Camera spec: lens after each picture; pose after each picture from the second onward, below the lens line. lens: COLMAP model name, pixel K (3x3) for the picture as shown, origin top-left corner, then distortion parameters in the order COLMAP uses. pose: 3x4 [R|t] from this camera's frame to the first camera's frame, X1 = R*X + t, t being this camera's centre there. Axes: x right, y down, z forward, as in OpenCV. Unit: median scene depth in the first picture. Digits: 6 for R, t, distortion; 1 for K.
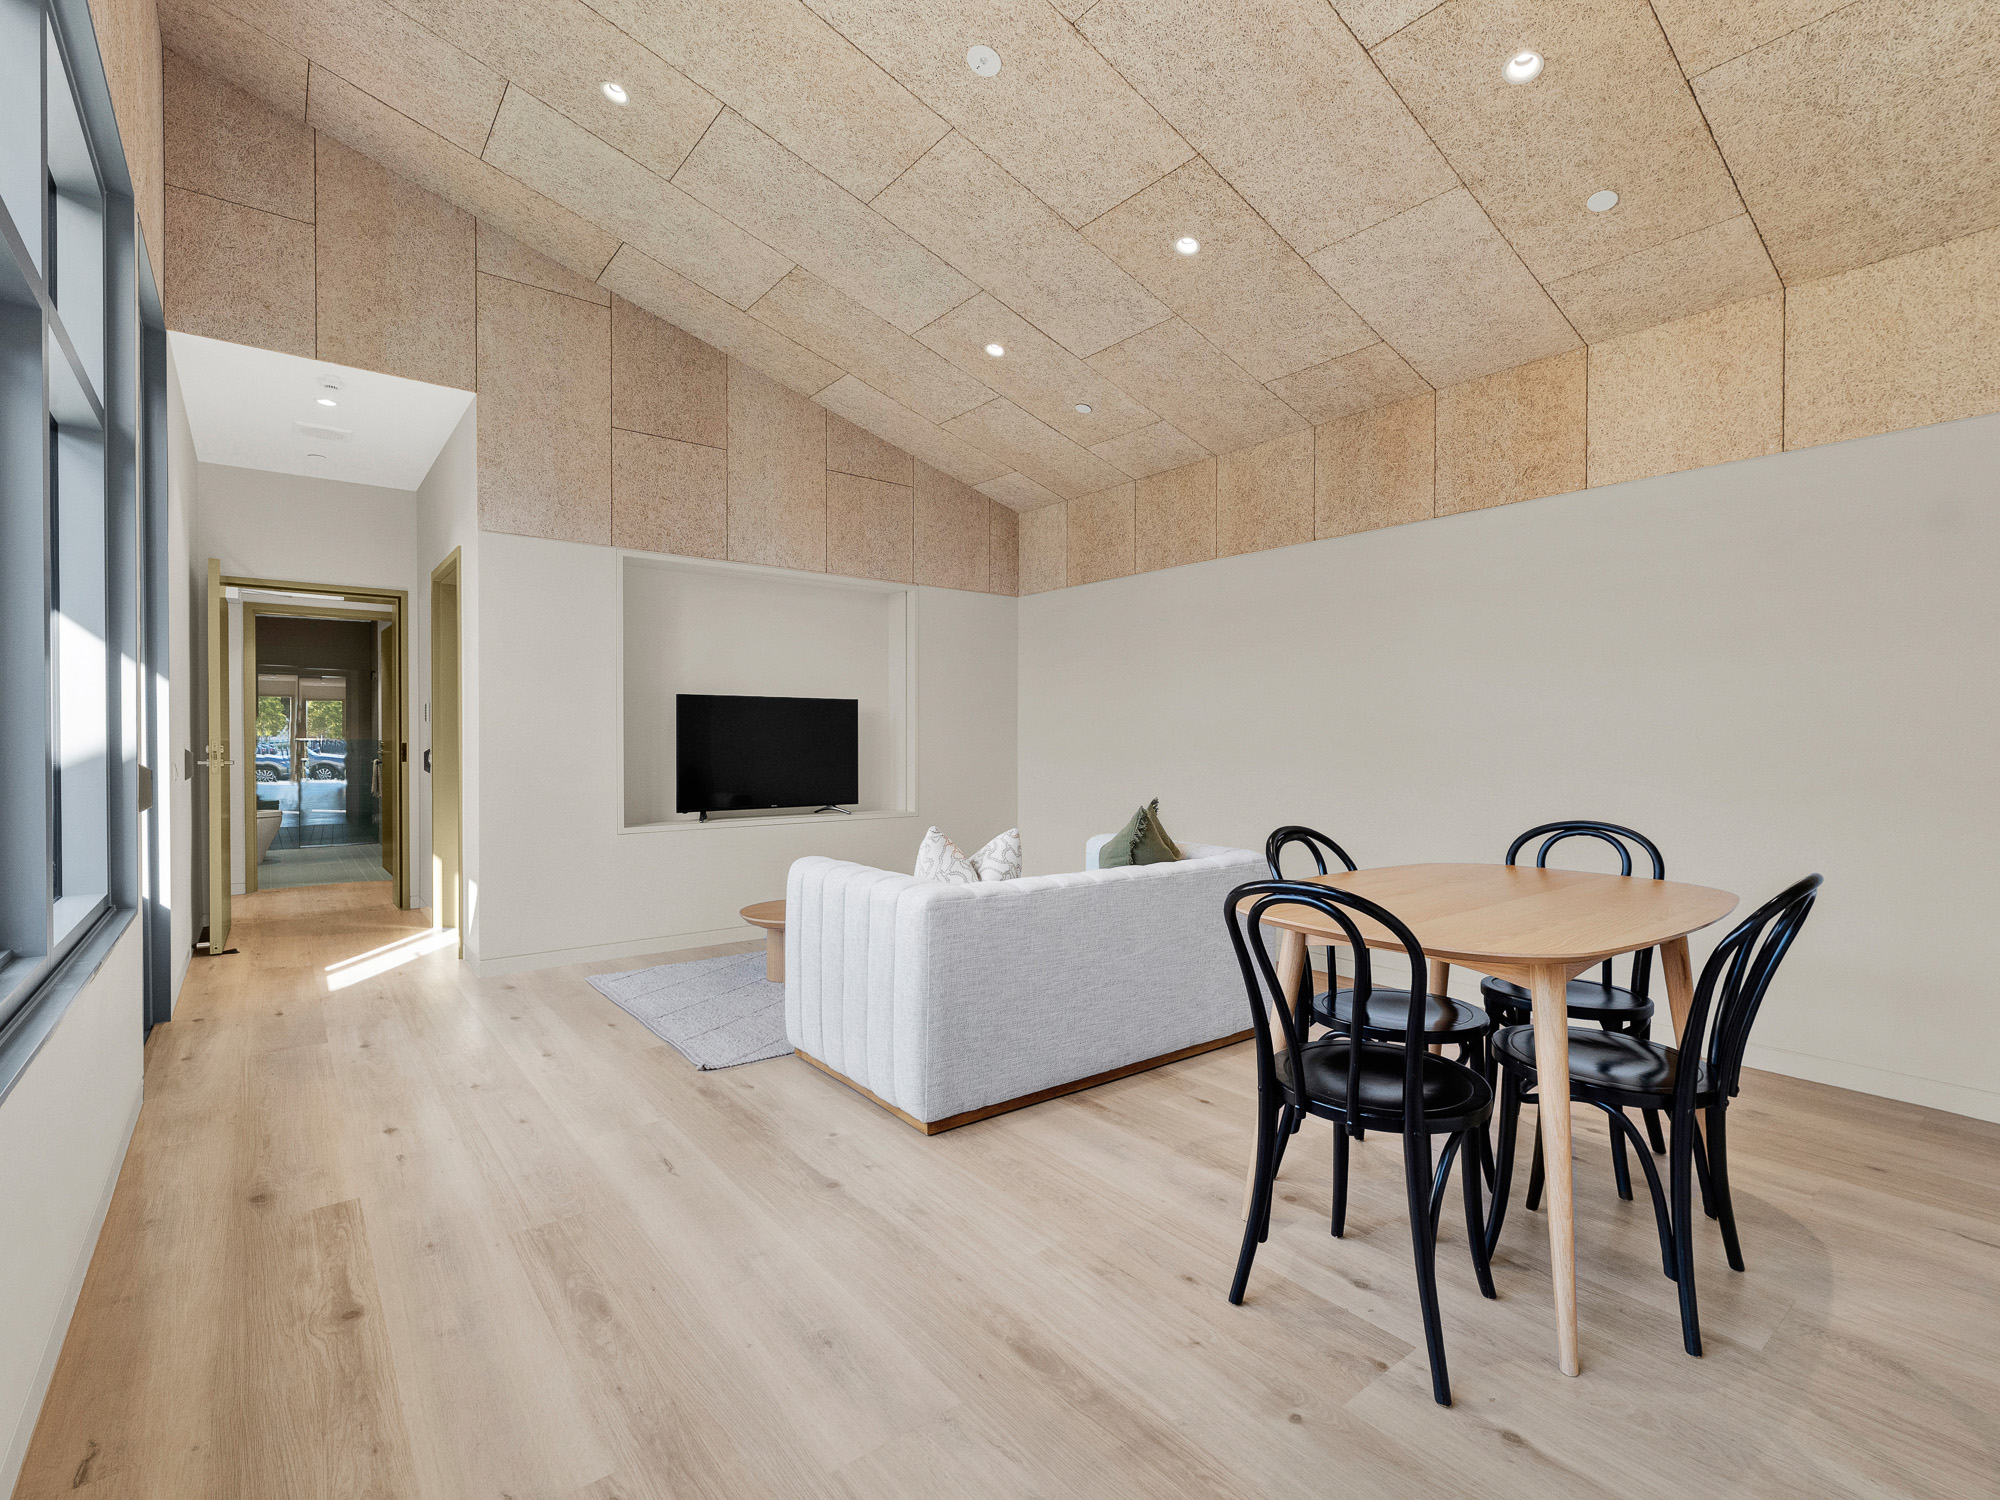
lens RADIAL K [[928.4, 0, 1003.6], [0, 928.4, 746.6], [0, 0, 1]] dist [0.000297, -0.000268]
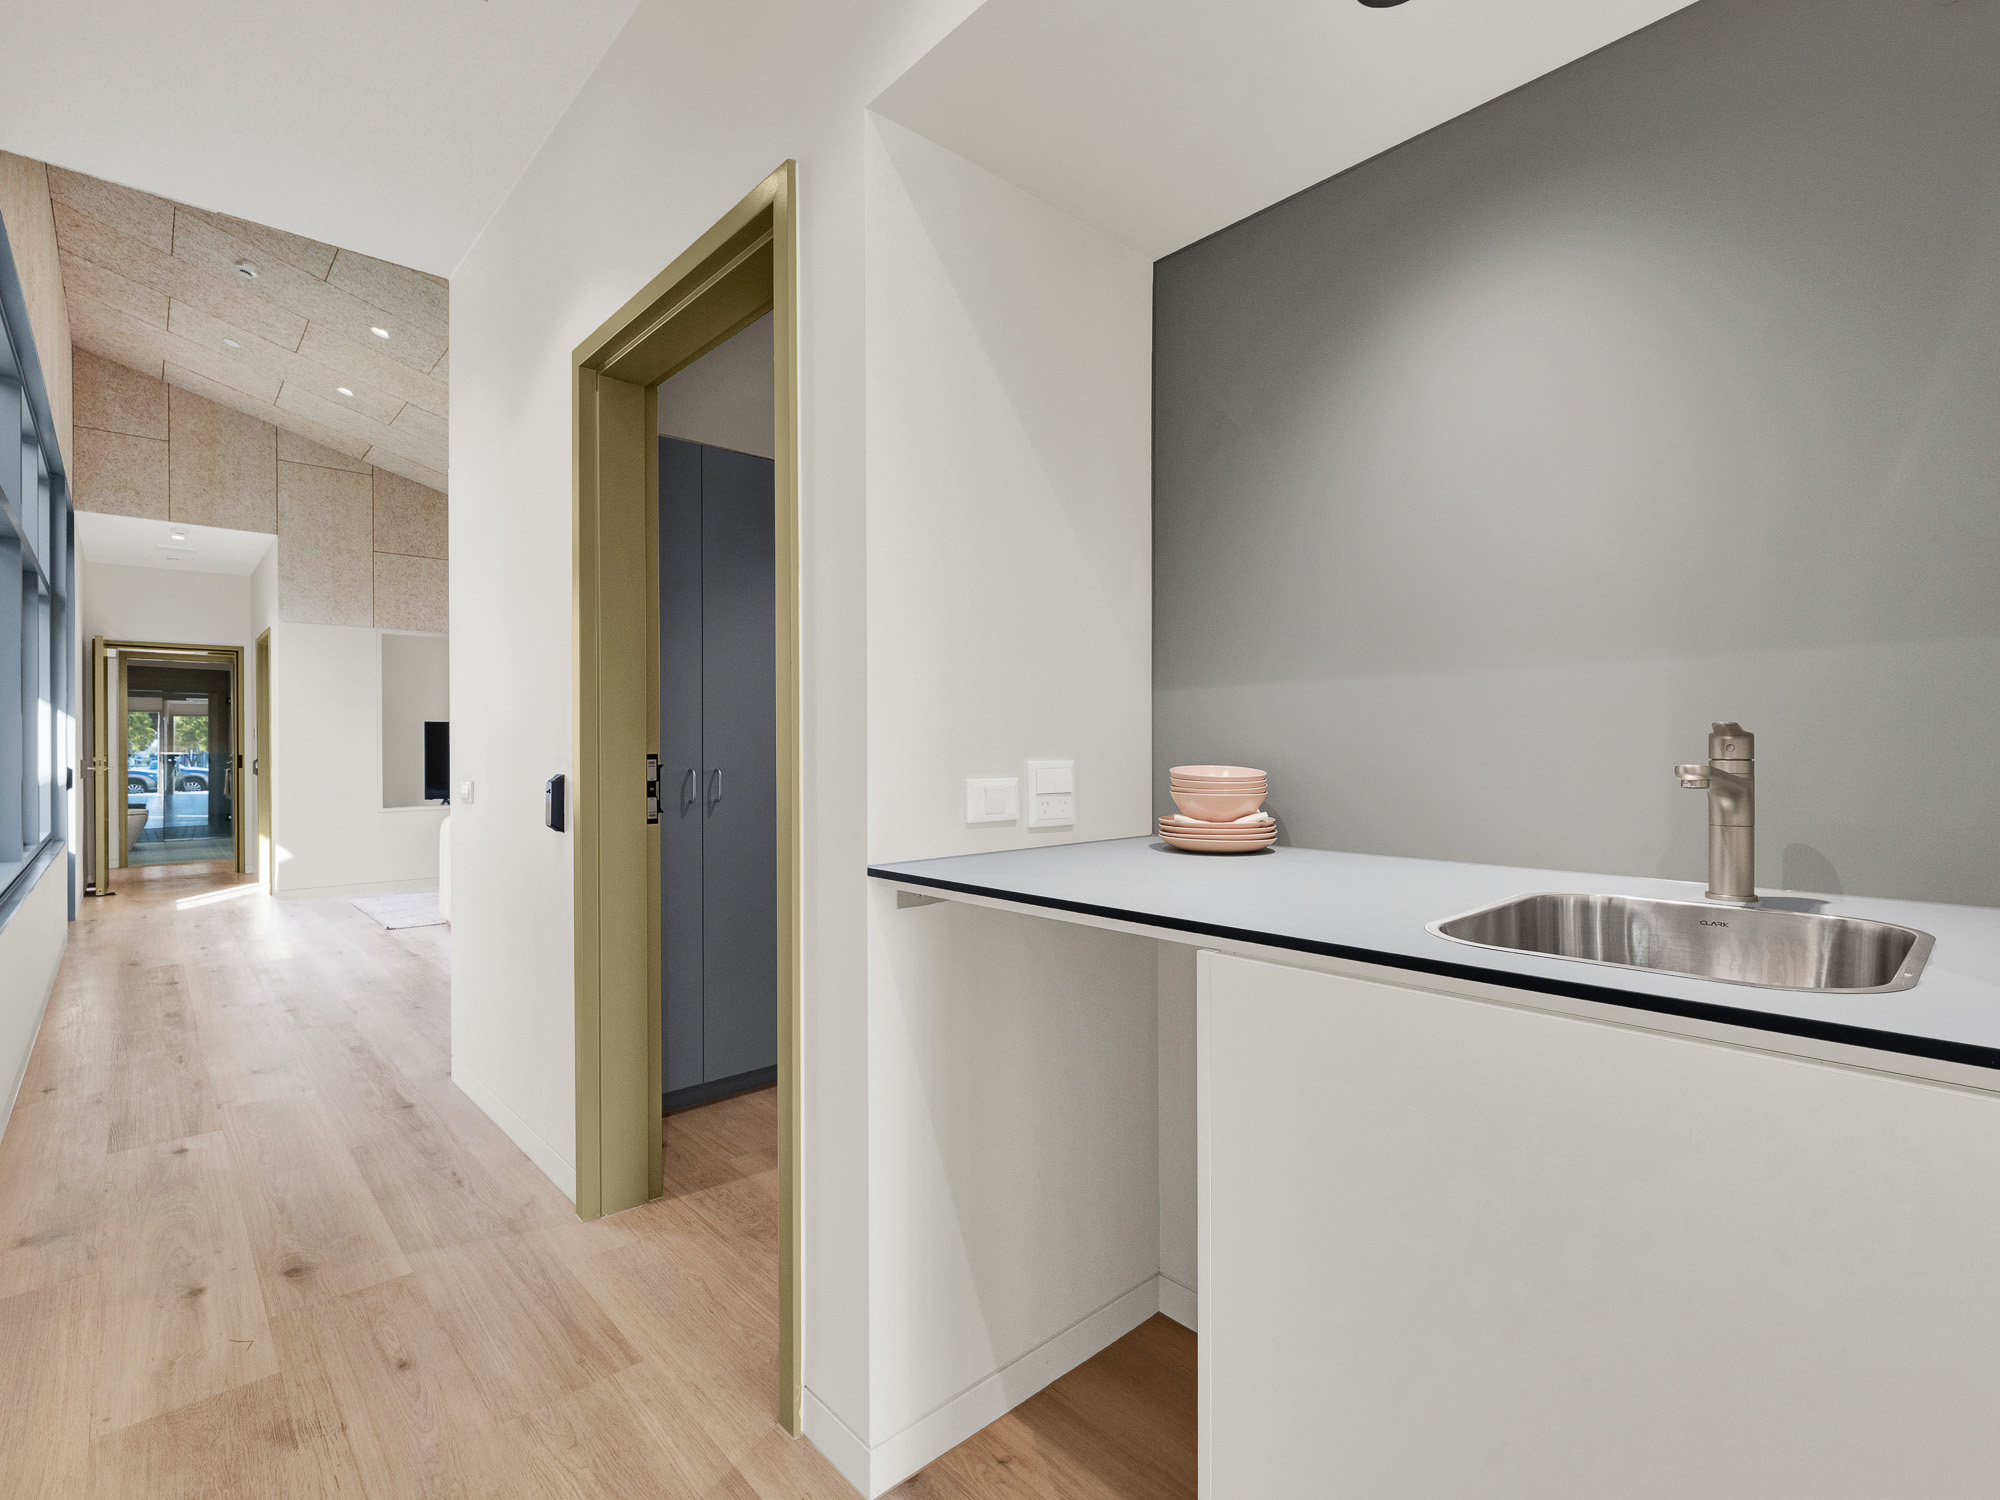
lens RADIAL K [[928.4, 0, 996.3], [0, 928.4, 750.2], [0, 0, 1]] dist [0.000297, -0.000268]
pose [[0.996926, -0.004791, 0.078209, 0.479304], [0.005388, 0.999958, -0.007432, 0.006521], [-0.078170, 0.007830, 0.996909, -0.610924]]
